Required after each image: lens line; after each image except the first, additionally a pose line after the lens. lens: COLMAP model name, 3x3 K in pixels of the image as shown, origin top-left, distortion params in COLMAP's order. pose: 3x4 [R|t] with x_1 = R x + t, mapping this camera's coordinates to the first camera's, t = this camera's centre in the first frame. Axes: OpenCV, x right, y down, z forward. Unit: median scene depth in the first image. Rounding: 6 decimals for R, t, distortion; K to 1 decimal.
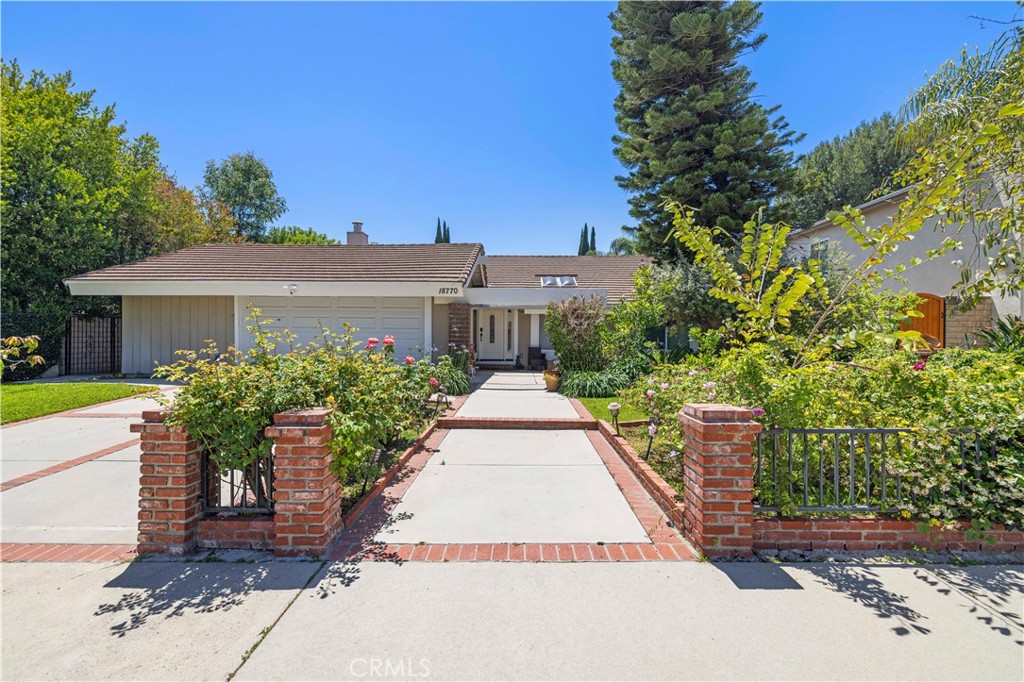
lens RADIAL K [[431.7, 0, 504.6], [0, 431.7, 335.8], [0, 0, 1]] dist [0.002364, -0.000073]
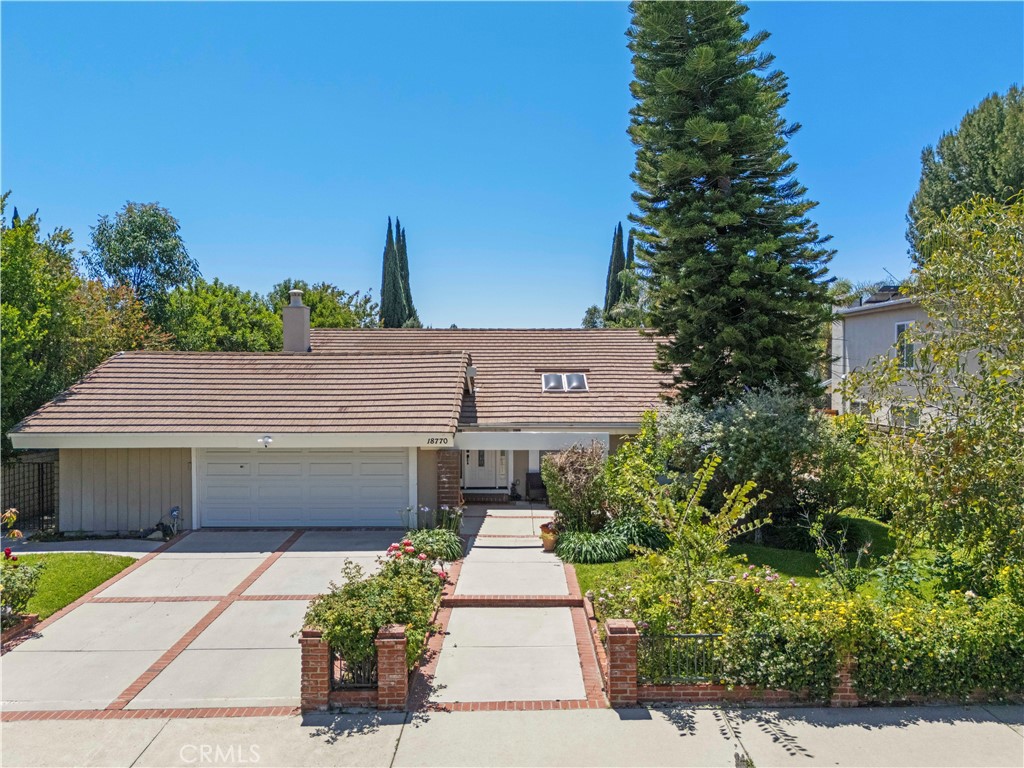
lens RADIAL K [[748.2, 0, 507.8], [0, 748.2, 382.0], [0, 0, 1]] dist [0.045284, -0.030246]
pose [[0.999752, -0.008255, 0.020671, -0.039065], [0.007862, 0.999789, 0.019004, -0.908483], [-0.020823, -0.018836, 0.999606, -2.115475]]
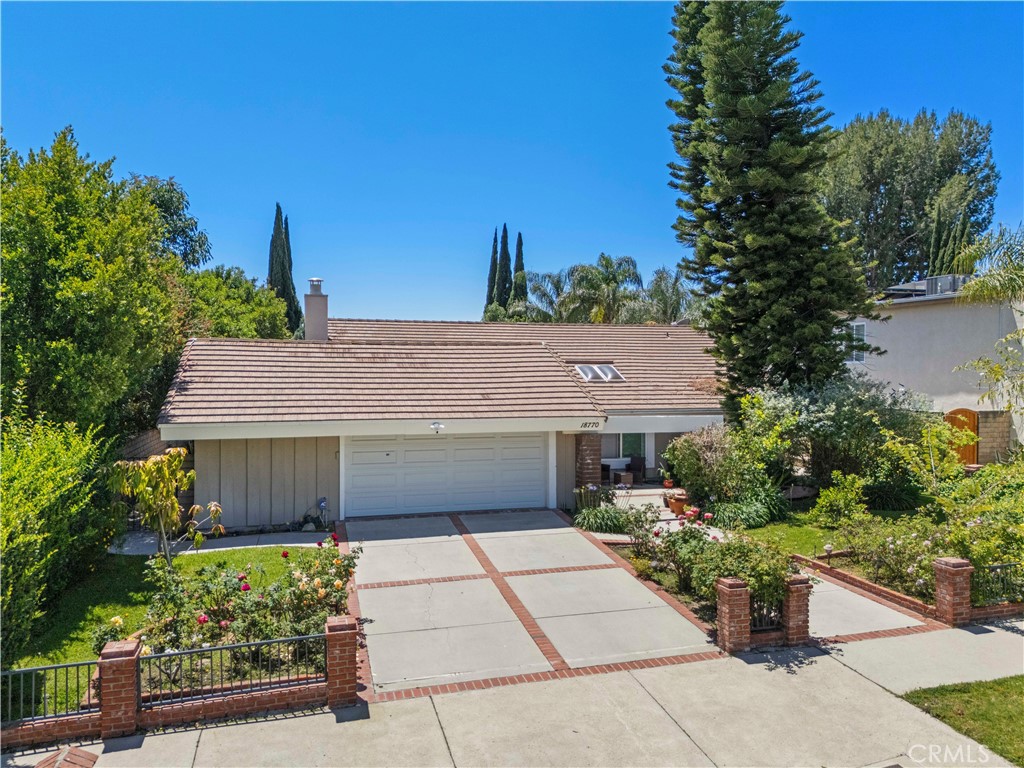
lens RADIAL K [[748.2, 0, 509.6], [0, 748.2, 376.4], [0, 0, 1]] dist [0.045284, -0.030246]
pose [[0.956263, -0.008278, 0.292391, -2.828280], [0.003439, 0.999849, 0.017059, -0.855807], [-0.292488, -0.015308, 0.956147, -2.052841]]
